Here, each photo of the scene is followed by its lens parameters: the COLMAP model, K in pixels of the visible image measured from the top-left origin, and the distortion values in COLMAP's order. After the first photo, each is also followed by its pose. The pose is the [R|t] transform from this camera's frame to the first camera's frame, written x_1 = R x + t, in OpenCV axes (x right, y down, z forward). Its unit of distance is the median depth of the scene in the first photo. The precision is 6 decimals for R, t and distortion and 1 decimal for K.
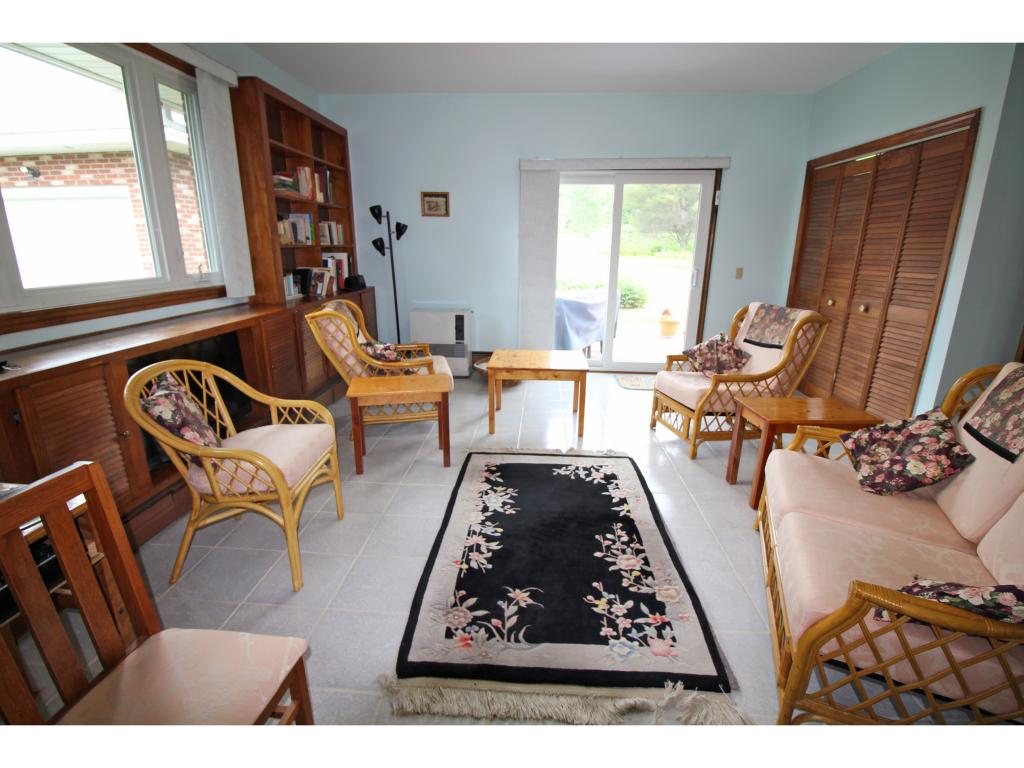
lens RADIAL K [[474.6, 0, 513.2], [0, 474.6, 381.6], [0, 0, 1]] dist [-0.015666, -0.002819]
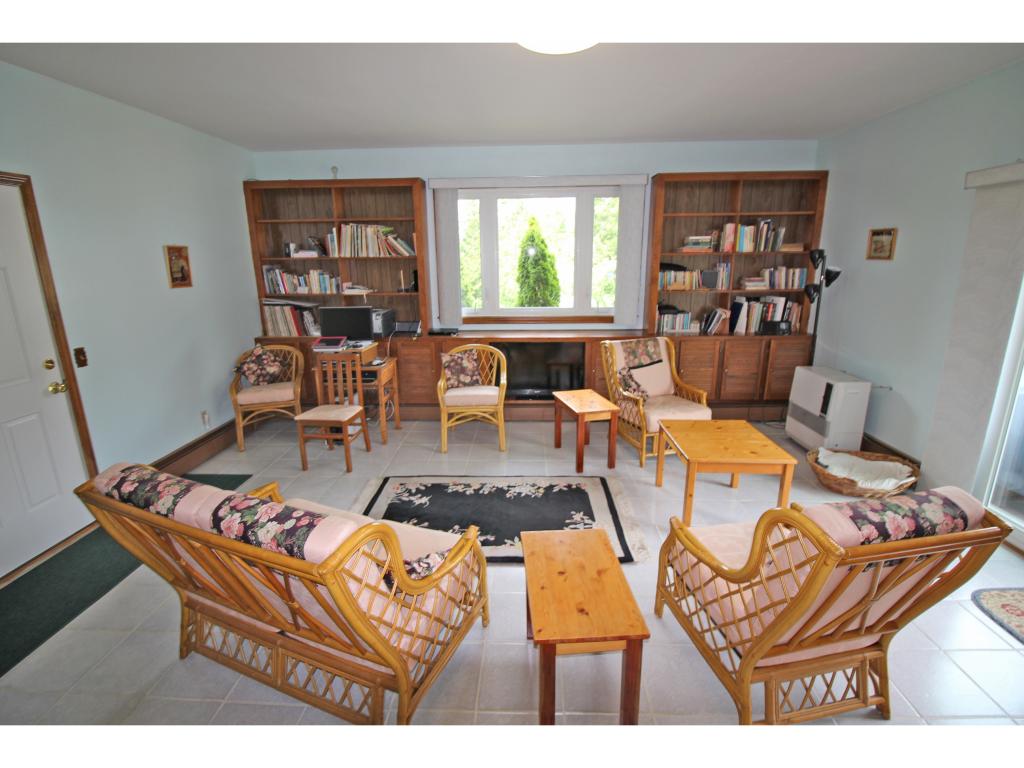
lens RADIAL K [[474.6, 0, 511.2], [0, 474.6, 391.1], [0, 0, 1]] dist [-0.015666, -0.002819]
pose [[0.013453, 0.251361, -0.967800, 1.143776], [-0.264516, 0.934301, 0.238983, -0.311293], [0.964288, 0.252783, 0.079058, 0.747204]]
